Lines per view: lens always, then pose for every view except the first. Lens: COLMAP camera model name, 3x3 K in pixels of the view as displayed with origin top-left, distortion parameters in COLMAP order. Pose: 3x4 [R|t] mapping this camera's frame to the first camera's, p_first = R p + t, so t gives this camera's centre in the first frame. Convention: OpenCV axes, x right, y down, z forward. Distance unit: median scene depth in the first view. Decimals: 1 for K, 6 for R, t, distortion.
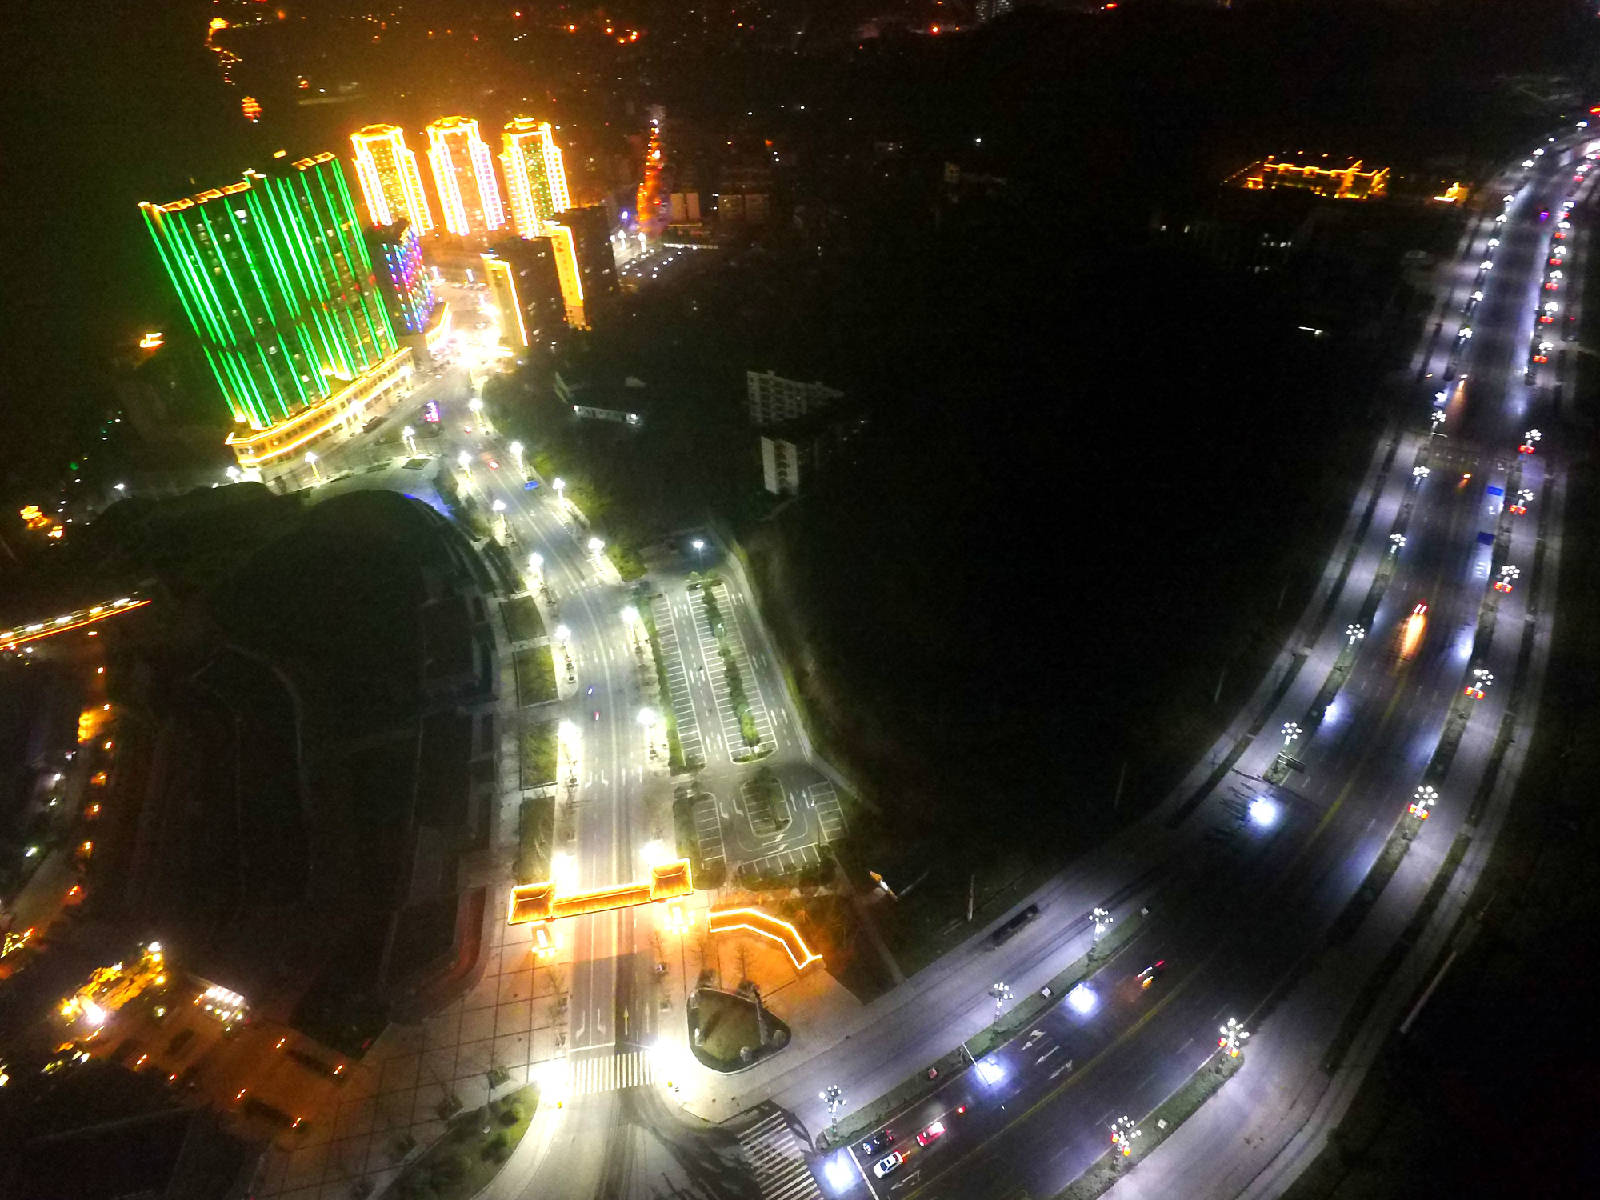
lens RADIAL K [[928.3, 0, 805.2], [0, 928.3, 597.5], [0, 0, 1]] dist [-0.009476, 0.013226]
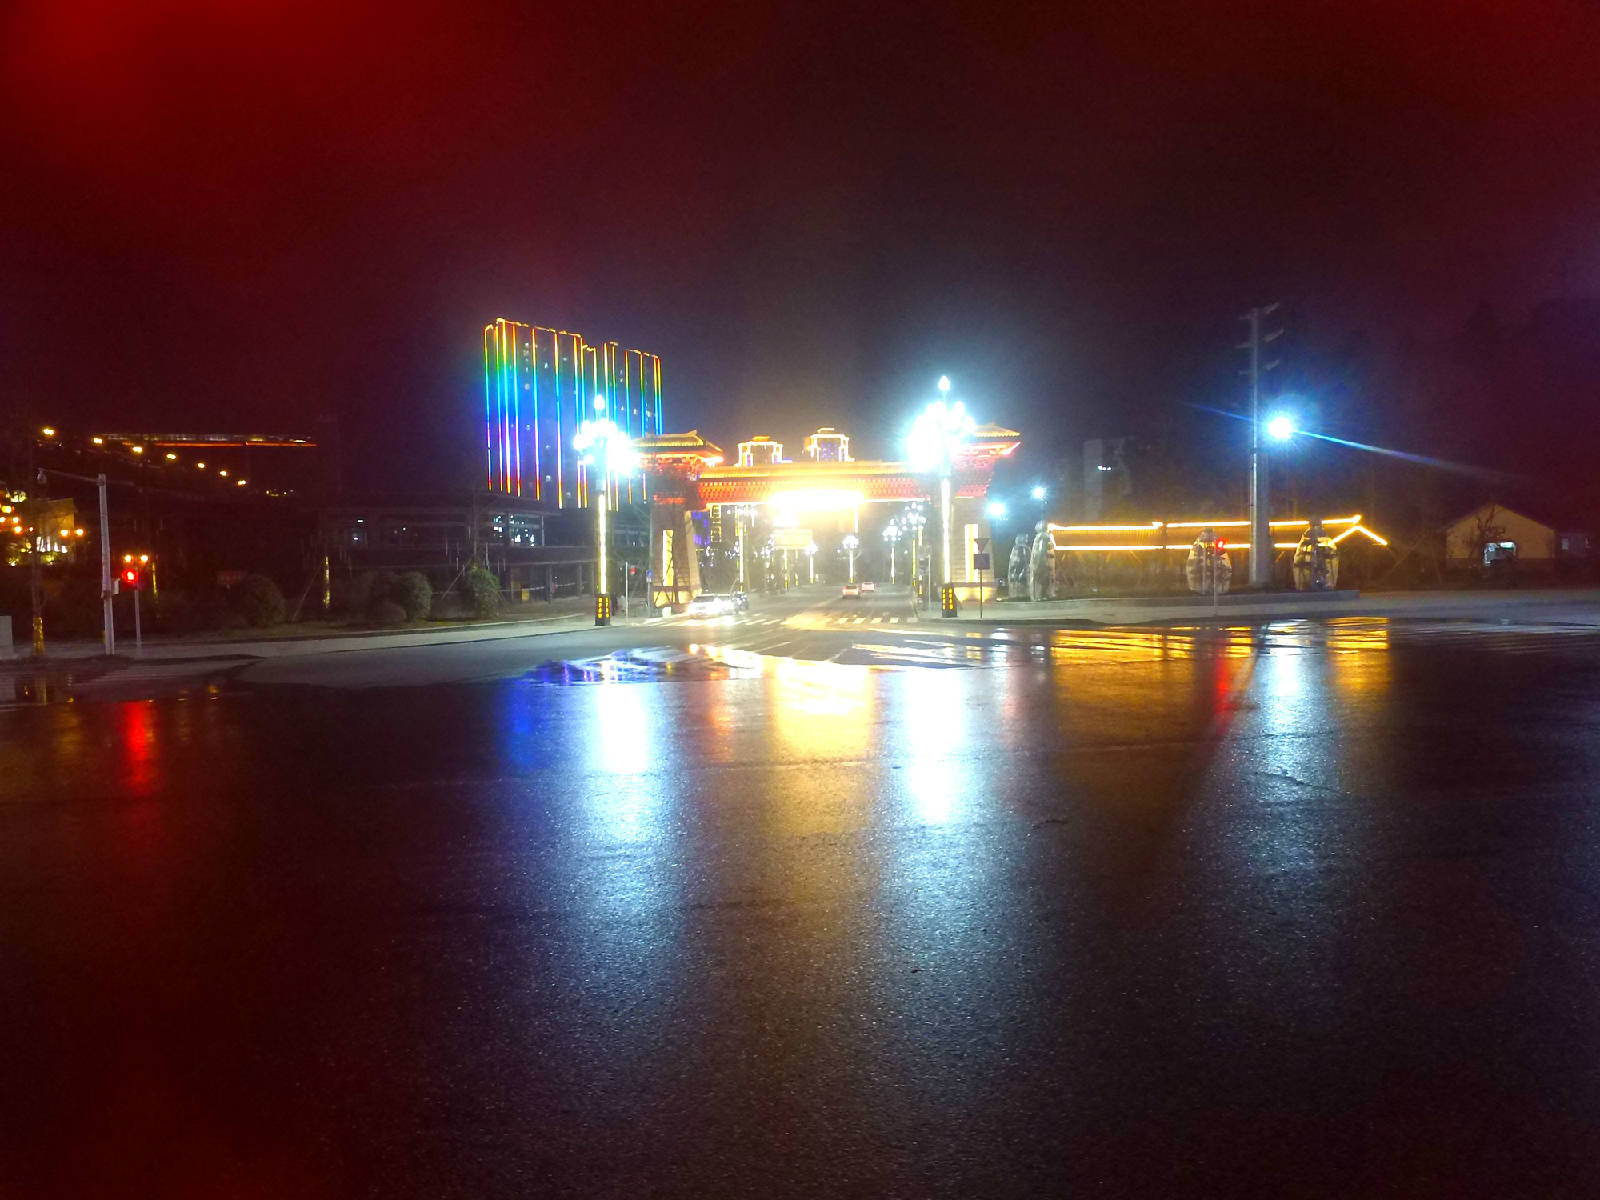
lens RADIAL K [[932.8, 0, 813.8], [0, 932.8, 603.6], [0, 0, 1]] dist [0.000013, 0.000820]
pose [[0.966873, 0.036963, -0.252569, -0.055600], [-0.172353, 0.824388, -0.539146, 0.349432], [0.188287, 0.564816, 0.803449, 0.363518]]
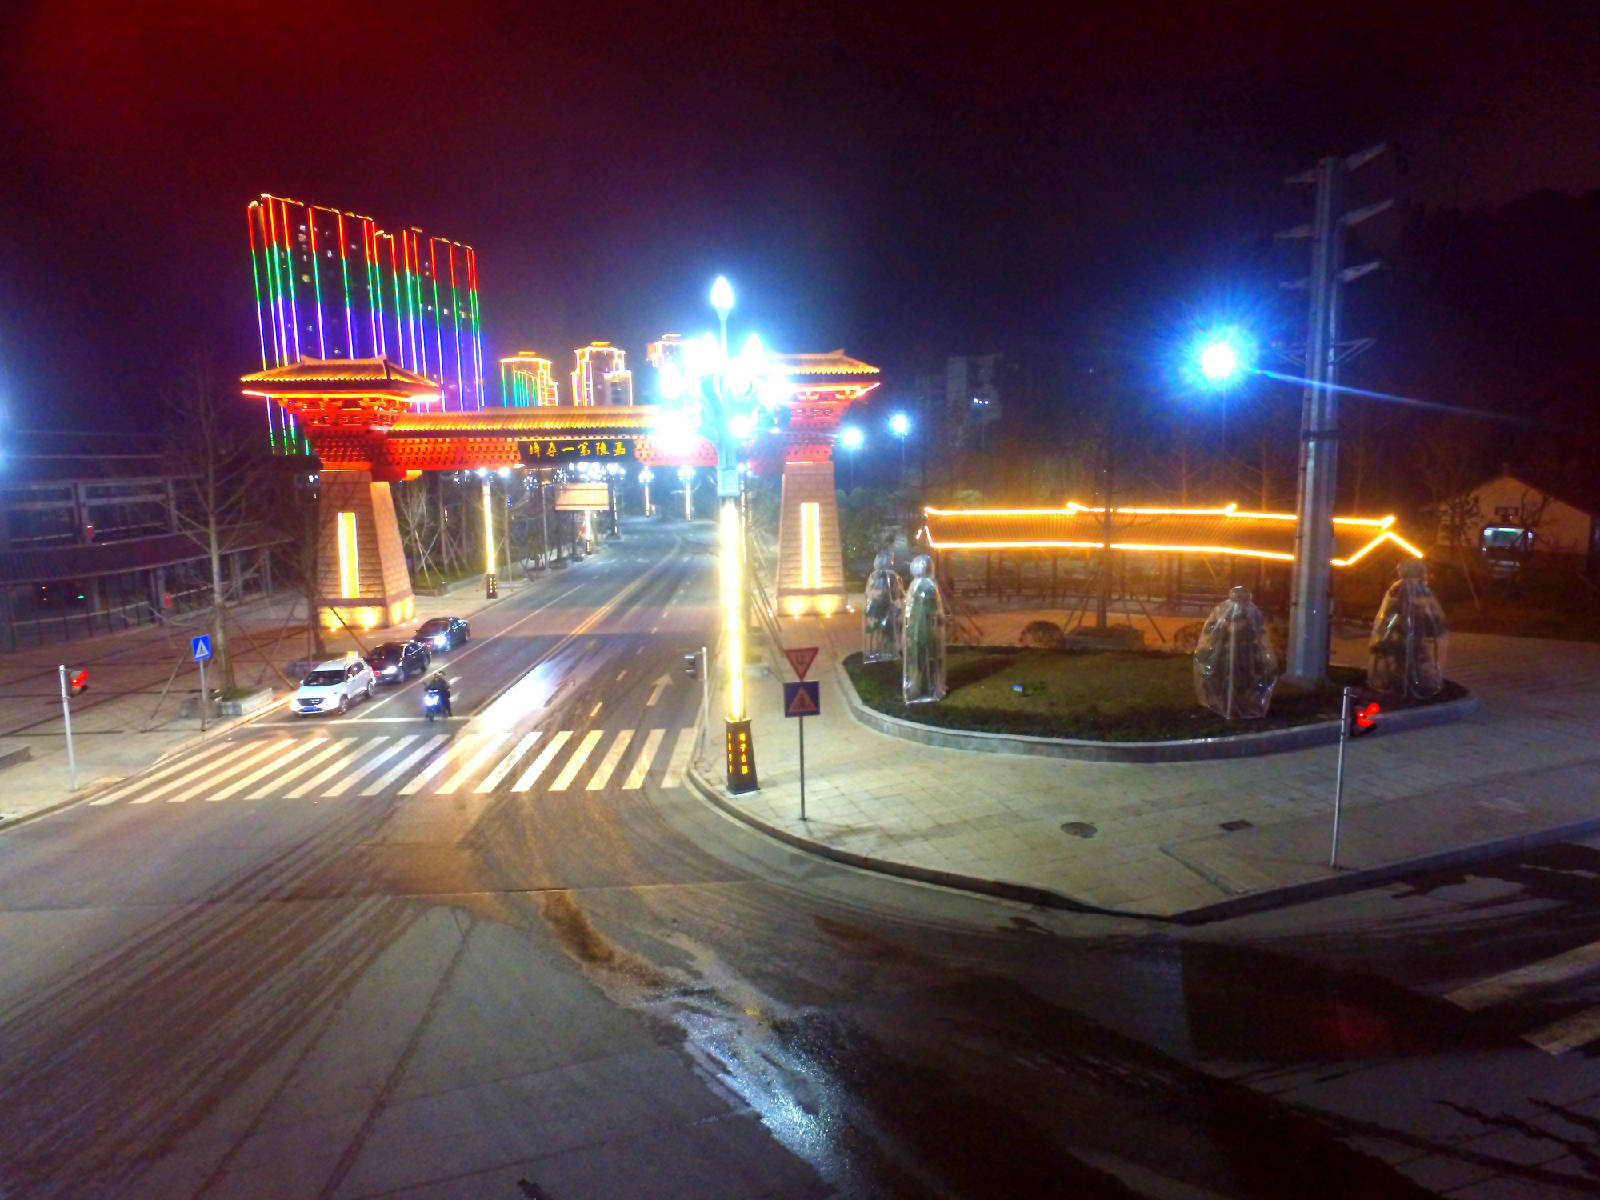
lens RADIAL K [[928.3, 0, 805.2], [0, 928.3, 597.5], [0, 0, 1]] dist [-0.009476, 0.013226]
pose [[0.992982, 0.040255, -0.111207, -0.060302], [-0.089019, 0.873463, -0.478684, 0.282555], [0.077865, 0.485224, 0.870916, 0.424426]]
